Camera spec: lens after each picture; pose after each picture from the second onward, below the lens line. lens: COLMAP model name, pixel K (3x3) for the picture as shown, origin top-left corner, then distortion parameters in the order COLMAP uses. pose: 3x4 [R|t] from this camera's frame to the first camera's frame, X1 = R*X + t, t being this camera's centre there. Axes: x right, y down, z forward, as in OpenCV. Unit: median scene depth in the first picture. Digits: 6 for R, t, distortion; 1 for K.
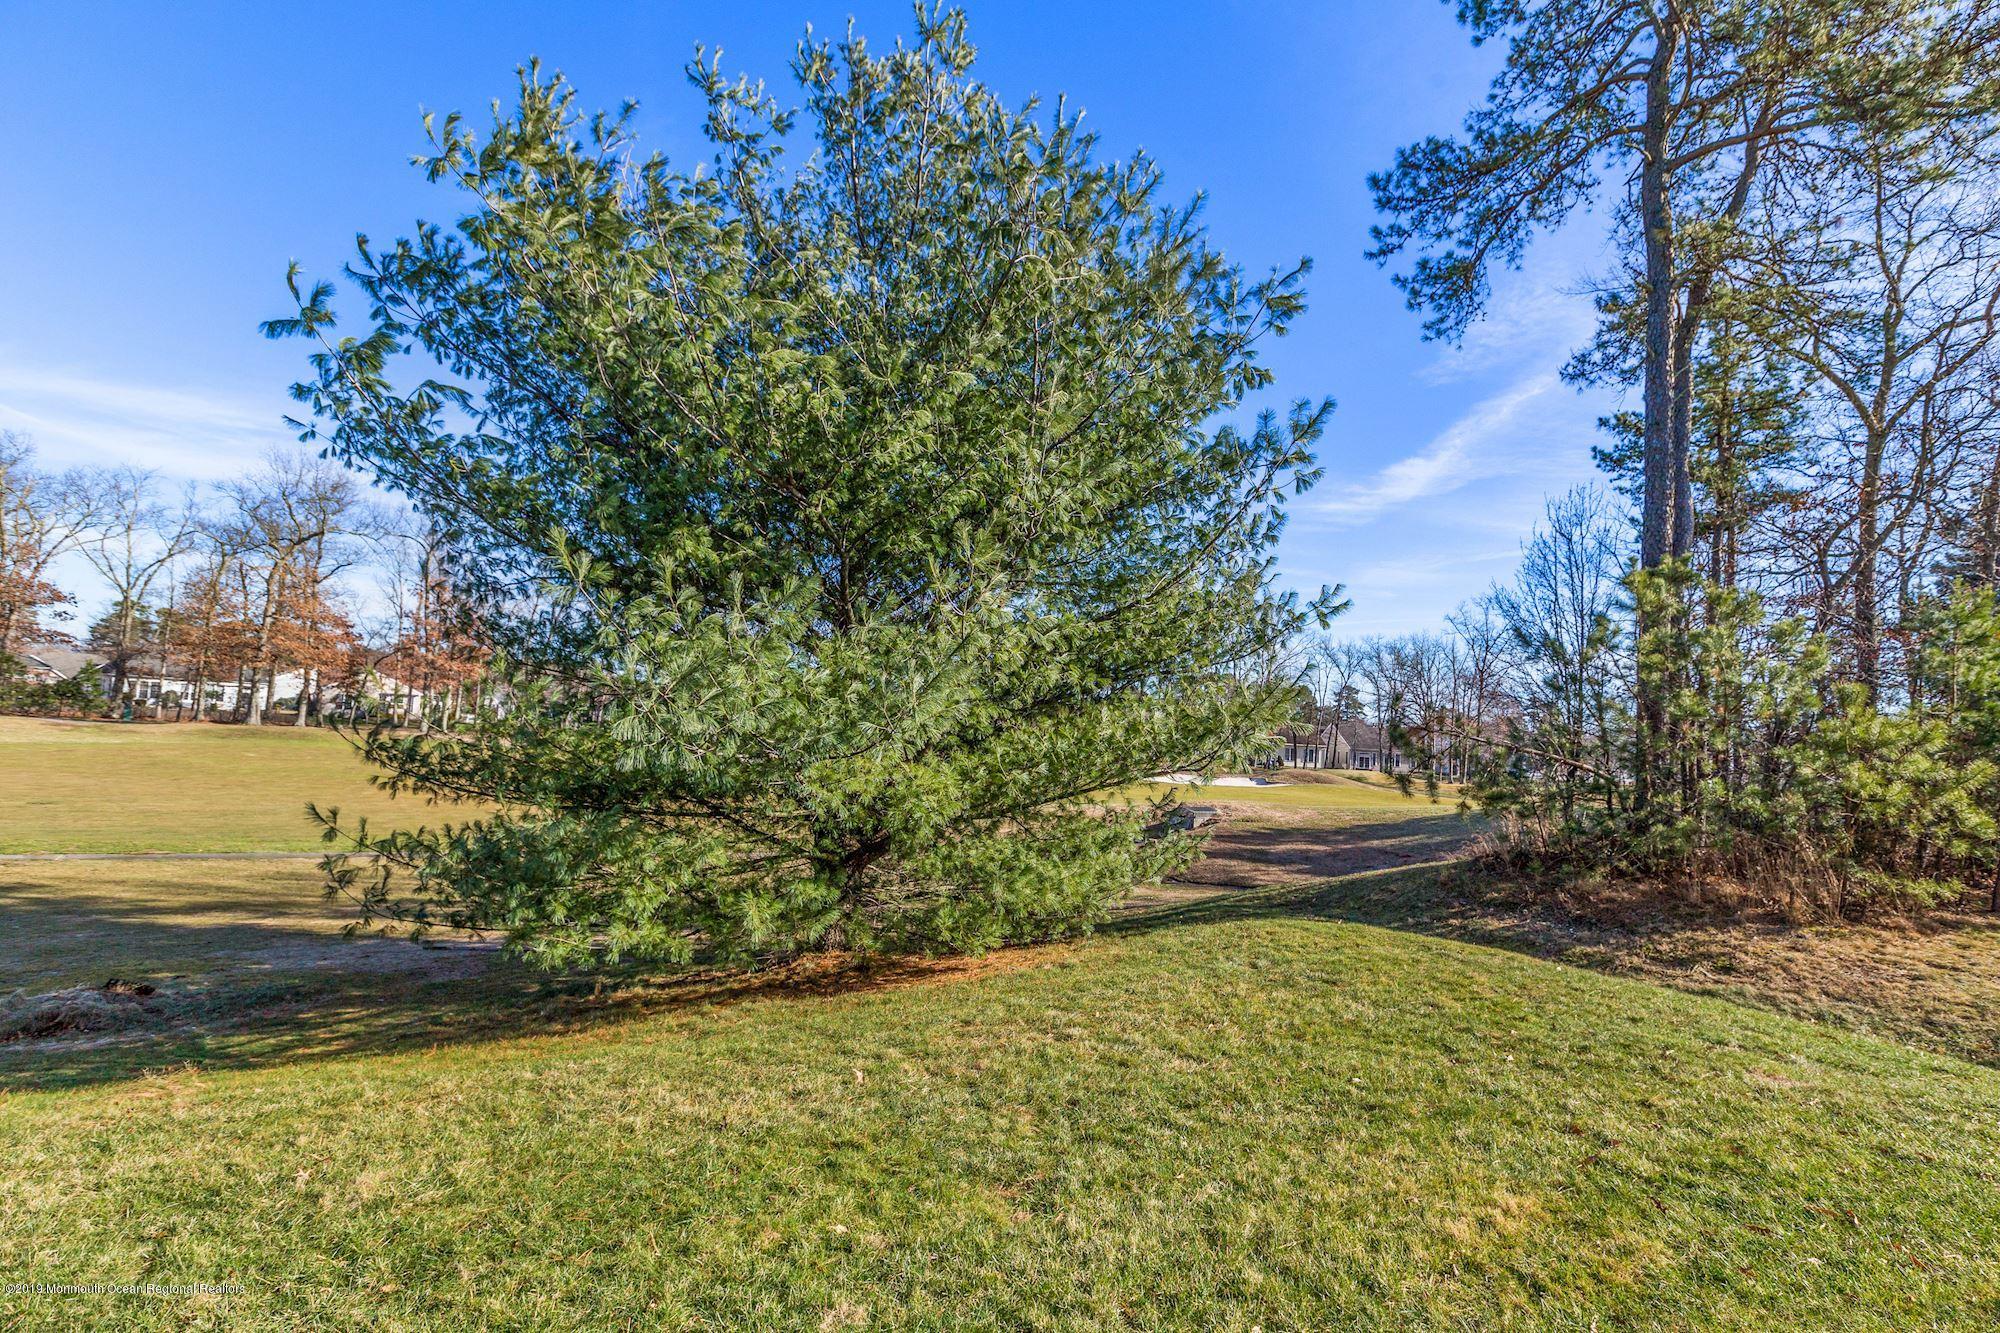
lens RADIAL K [[936.4, 0, 1010.5], [0, 936.4, 680.0], [0, 0, 1]] dist [-0.044437, 0.036026]
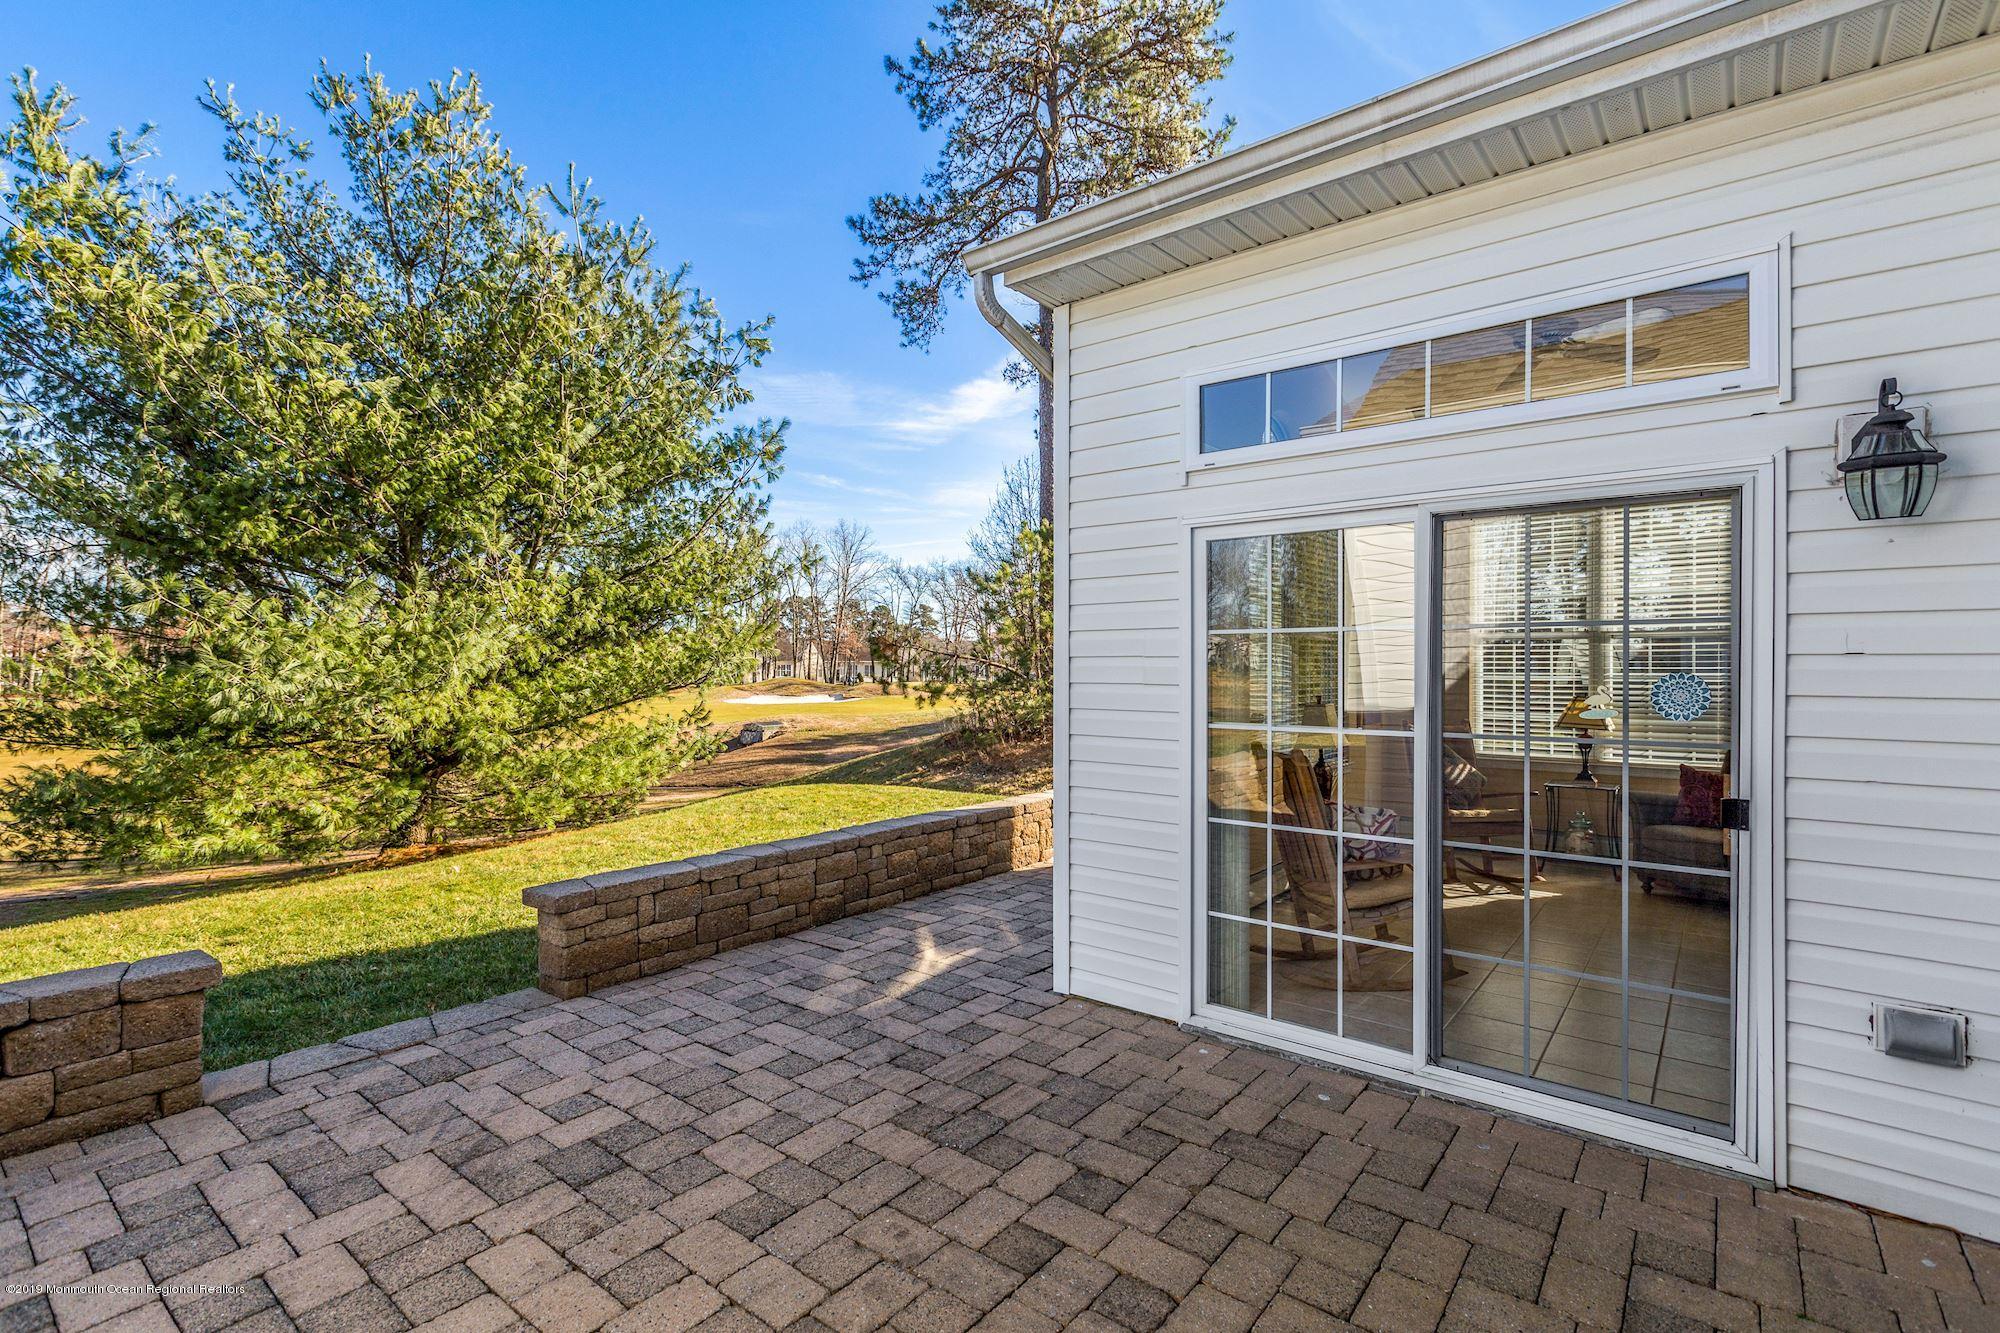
lens RADIAL K [[907.0, 0, 1000.0], [0, 907.0, 666.5], [0, 0, 1]] dist [0.002229, -0.008225]
pose [[0.906742, -0.054367, 0.418166, 0.028432], [0.024789, 0.996811, 0.075847, -0.019919], [-0.420956, -0.058407, 0.905199, -0.391400]]
